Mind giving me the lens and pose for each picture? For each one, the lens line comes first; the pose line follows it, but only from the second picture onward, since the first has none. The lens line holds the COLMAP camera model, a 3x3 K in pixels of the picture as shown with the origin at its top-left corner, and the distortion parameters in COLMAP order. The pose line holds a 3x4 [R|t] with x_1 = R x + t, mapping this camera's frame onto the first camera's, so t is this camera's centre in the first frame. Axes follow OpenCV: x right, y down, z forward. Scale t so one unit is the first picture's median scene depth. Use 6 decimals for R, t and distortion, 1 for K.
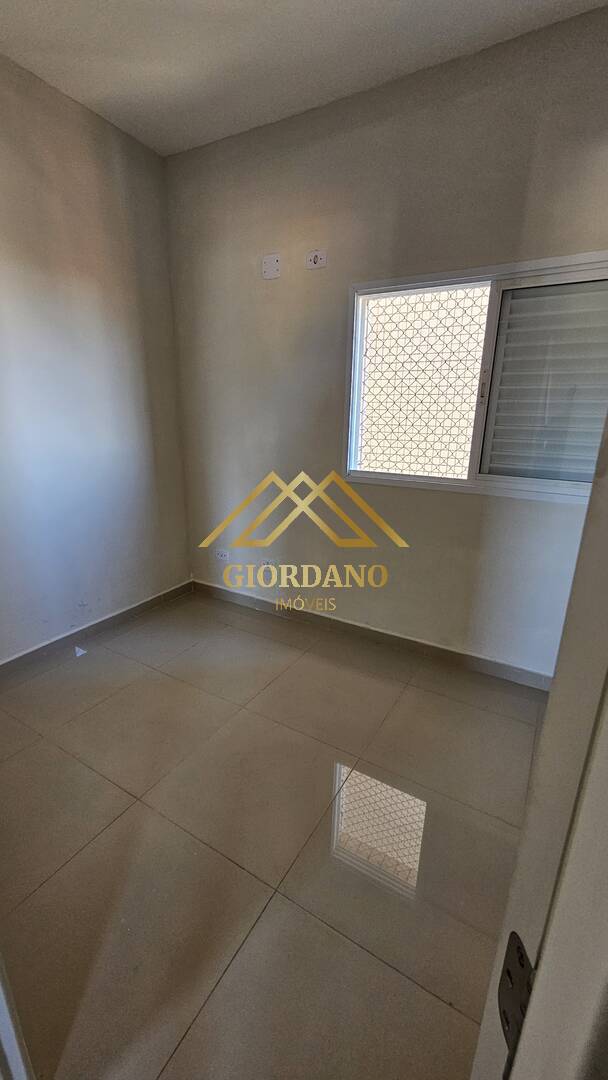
lens RADIAL K [[441.8, 0, 301.6], [0, 441.8, 545.0], [0, 0, 1]] dist [0.001901, 0.000135]
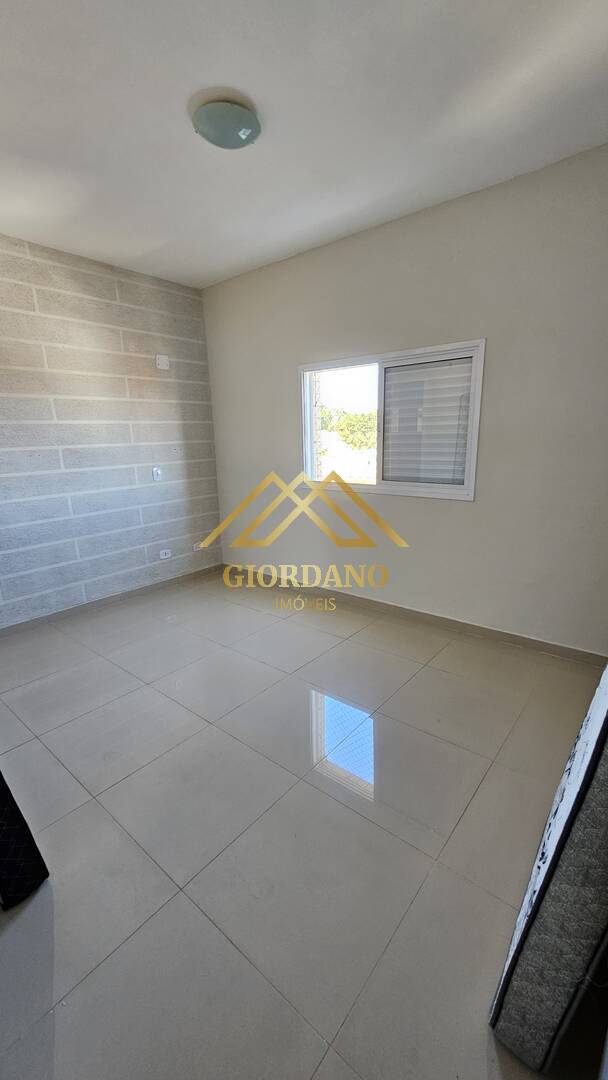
lens RADIAL K [[441.8, 0, 307.0], [0, 441.8, 538.6], [0, 0, 1]] dist [0.001901, 0.000135]
pose [[0.988574, -0.003079, -0.150703, 0.340020], [-0.006297, 0.998075, -0.061701, 0.124916], [0.150602, 0.061945, 0.986652, -0.494039]]
